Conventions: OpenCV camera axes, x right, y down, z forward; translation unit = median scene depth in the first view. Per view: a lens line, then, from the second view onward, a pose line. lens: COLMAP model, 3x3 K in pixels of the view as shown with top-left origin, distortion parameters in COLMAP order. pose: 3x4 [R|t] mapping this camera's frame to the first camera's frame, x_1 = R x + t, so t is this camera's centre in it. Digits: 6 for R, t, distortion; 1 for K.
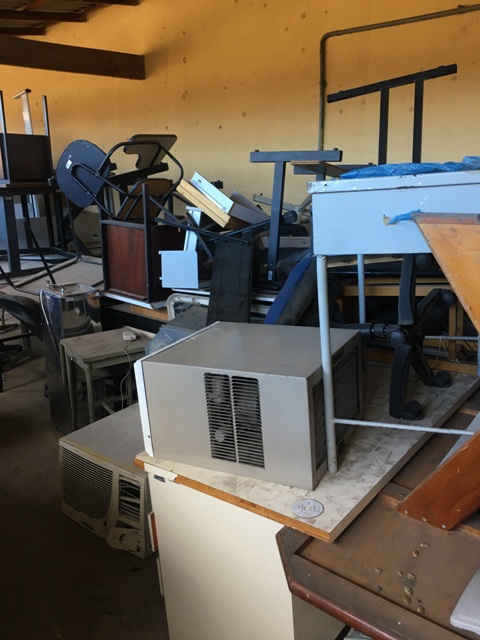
lens RADIAL K [[548.3, 0, 240.0], [0, 548.3, 320.0], [0, 0, 1]] dist [0.032058, -0.002764]
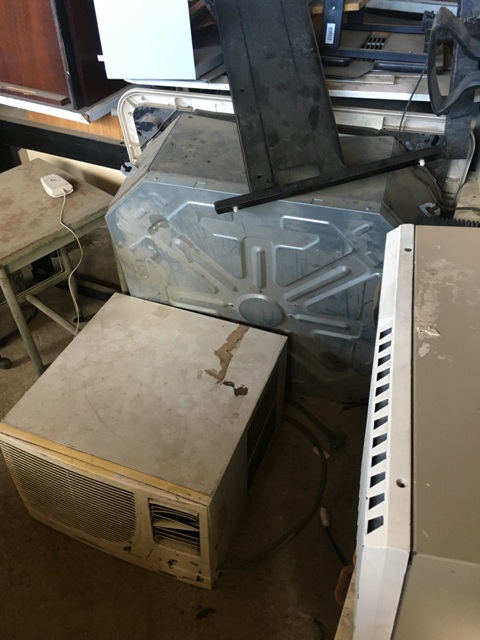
lens RADIAL K [[548.3, 0, 240.0], [0, 548.3, 320.0], [0, 0, 1]] dist [0.032058, -0.002764]
pose [[0.965942, -0.181936, 0.183999, -0.156743], [0.080888, 0.887752, 0.453159, -0.081593], [-0.245791, -0.422842, 0.872234, 0.460185]]
